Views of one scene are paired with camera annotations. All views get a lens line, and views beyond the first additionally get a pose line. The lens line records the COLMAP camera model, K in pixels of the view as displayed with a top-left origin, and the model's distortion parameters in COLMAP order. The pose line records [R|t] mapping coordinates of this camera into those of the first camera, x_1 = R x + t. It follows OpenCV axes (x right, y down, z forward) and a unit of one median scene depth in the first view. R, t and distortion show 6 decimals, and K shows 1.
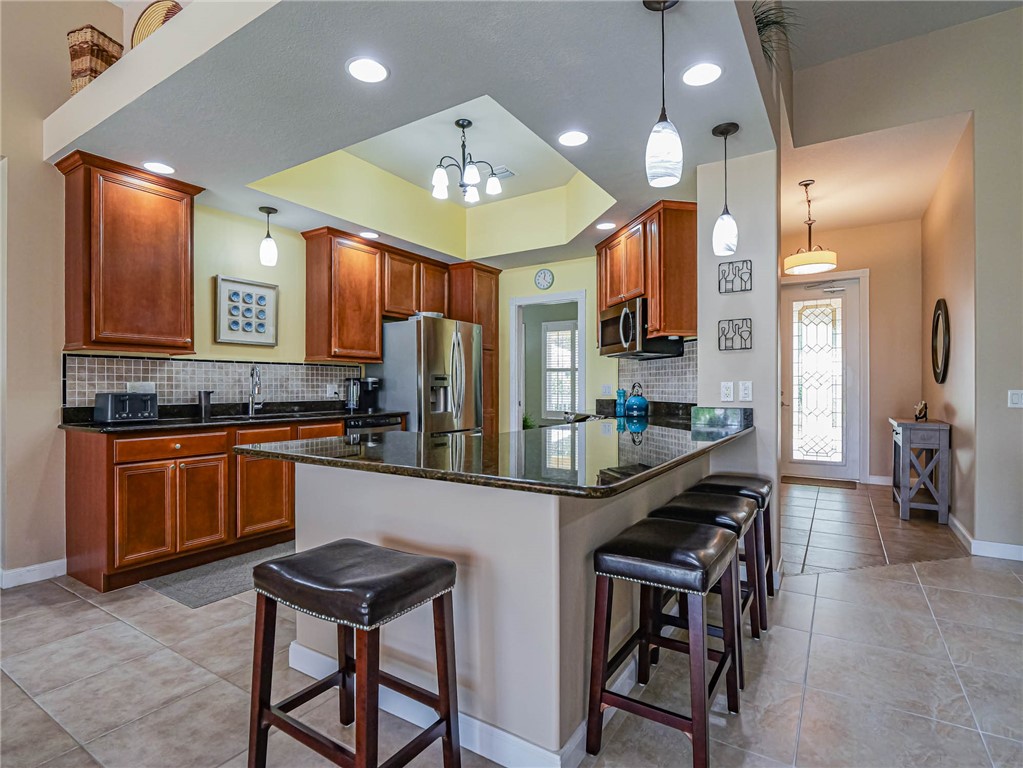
lens RADIAL K [[520.9, 0, 496.5], [0, 520.9, 382.7], [0, 0, 1]] dist [-0.001347, -0.000933]
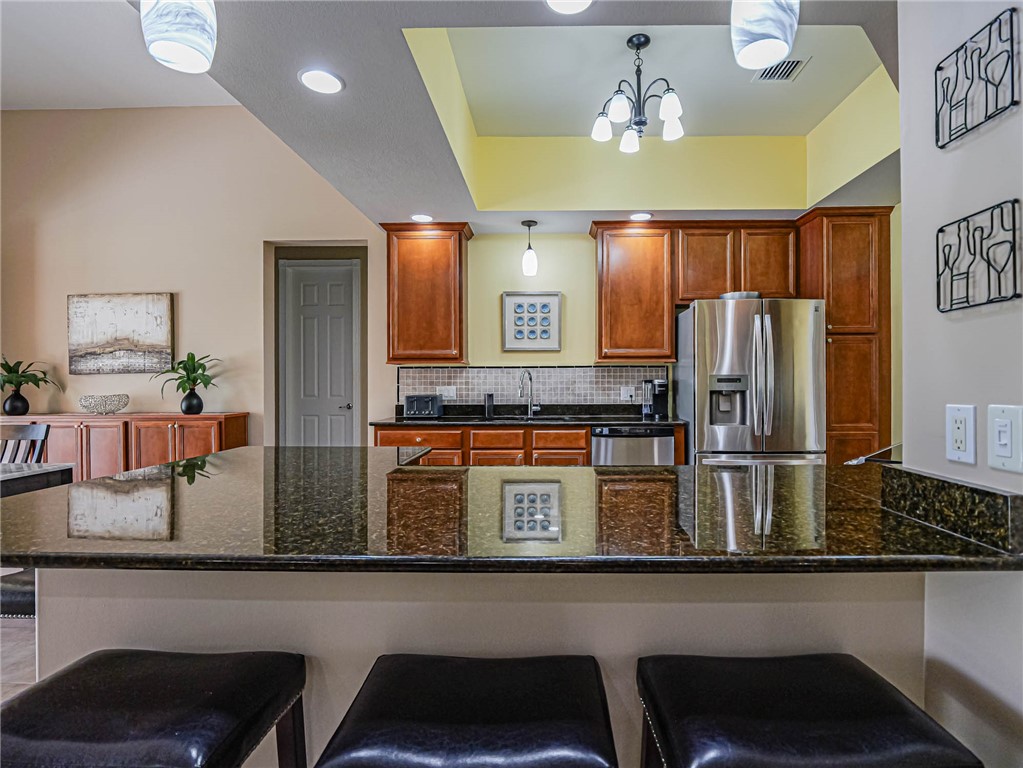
lens RADIAL K [[507.4, 0, 539.9], [0, 507.4, 378.0], [0, 0, 1]] dist [0.000170, -0.004226]
pose [[0.544435, -0.006107, -0.838780, 0.498487], [0.010243, 0.999947, -0.000632, -0.018695], [0.838740, -0.008248, 0.544469, 0.519725]]
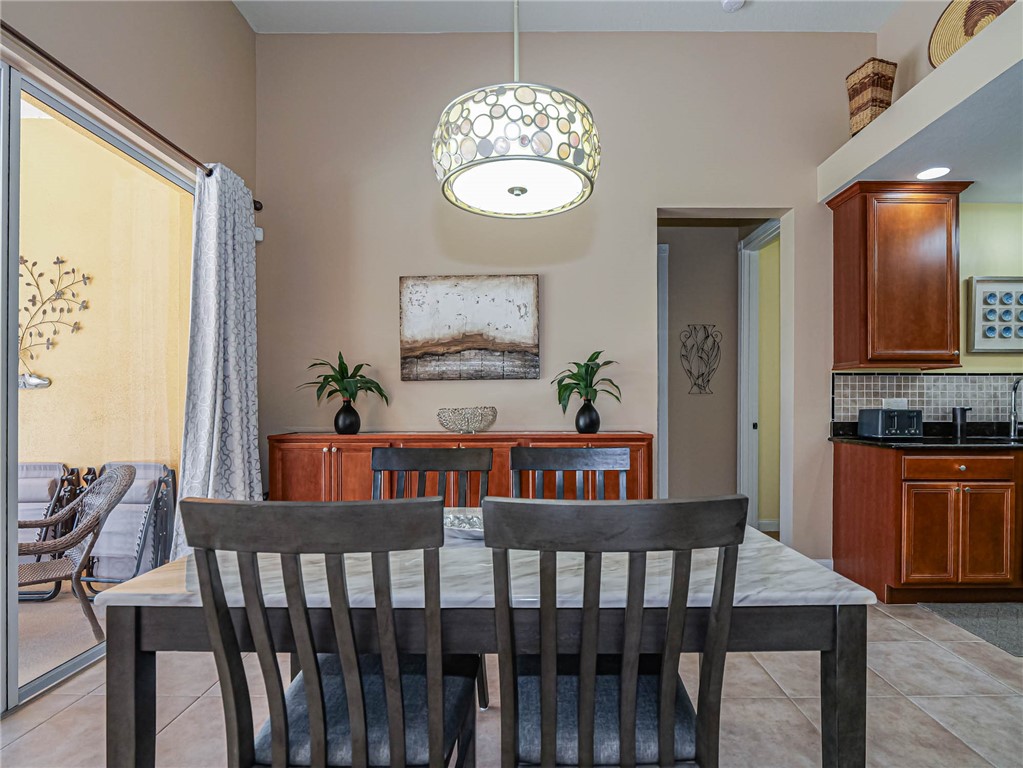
lens RADIAL K [[507.4, 0, 518.0], [0, 507.4, 399.8], [0, 0, 1]] dist [0.000170, -0.004226]
pose [[0.557156, -0.003960, -0.830398, -0.283704], [0.006152, 0.999981, -0.000641, -0.002307], [0.830385, -0.004752, 0.557170, -0.137694]]
